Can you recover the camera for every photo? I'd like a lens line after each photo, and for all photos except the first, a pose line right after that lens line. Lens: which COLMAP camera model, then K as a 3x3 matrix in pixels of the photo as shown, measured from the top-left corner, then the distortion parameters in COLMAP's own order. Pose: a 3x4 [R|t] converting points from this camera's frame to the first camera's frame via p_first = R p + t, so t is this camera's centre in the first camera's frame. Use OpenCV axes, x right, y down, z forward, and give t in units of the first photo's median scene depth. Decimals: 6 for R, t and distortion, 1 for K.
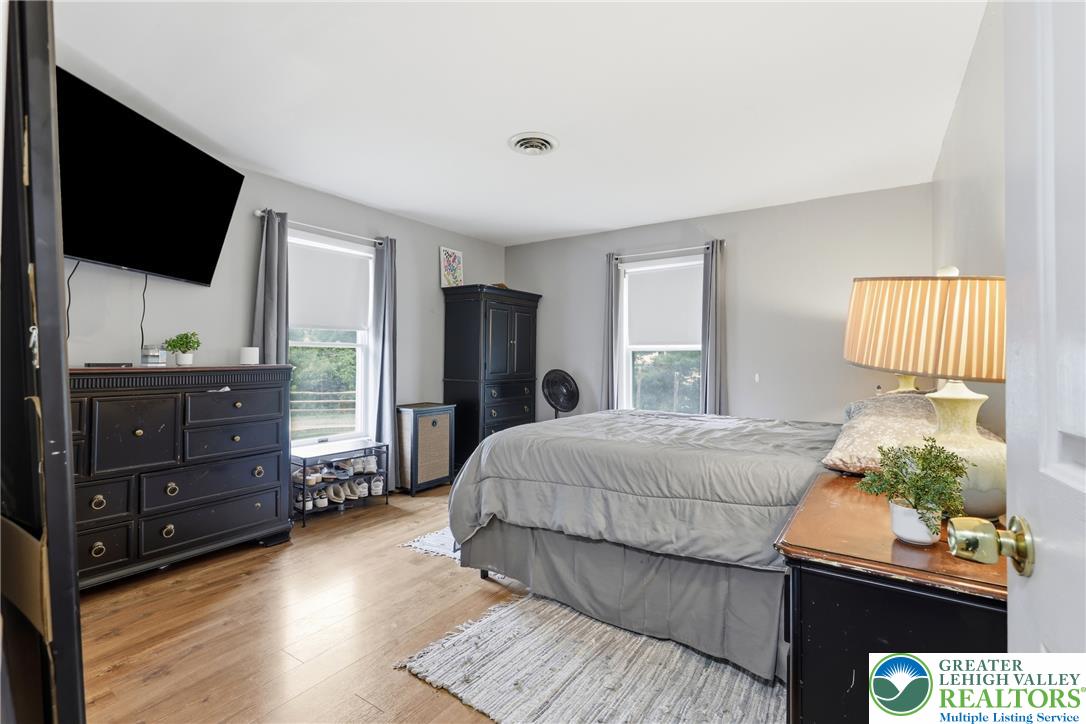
lens RADIAL K [[492.8, 0, 541.6], [0, 492.8, 352.7], [0, 0, 1]] dist [0.009486, 0.000574]
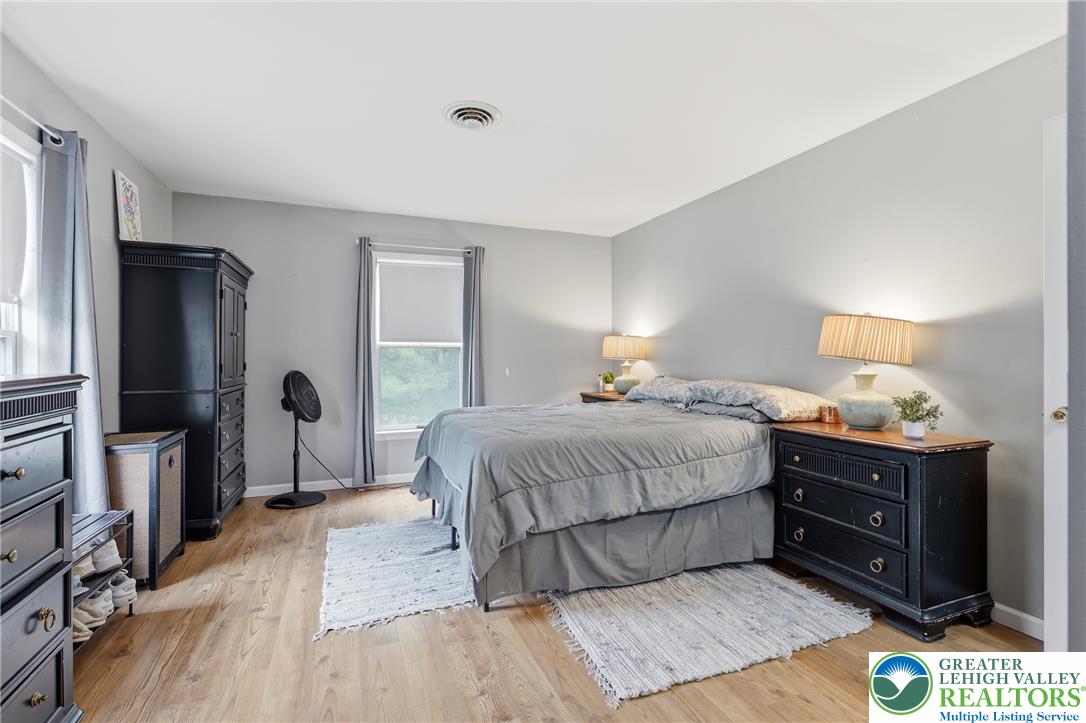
lens RADIAL K [[492.8, 0, 541.8], [0, 492.8, 362.0], [0, 0, 1]] dist [0.009486, 0.000574]
pose [[0.563334, -0.015693, 0.826080, -0.889637], [-0.005054, 0.999735, 0.022438, 0.000140], [-0.826214, -0.016815, 0.563106, 0.507002]]
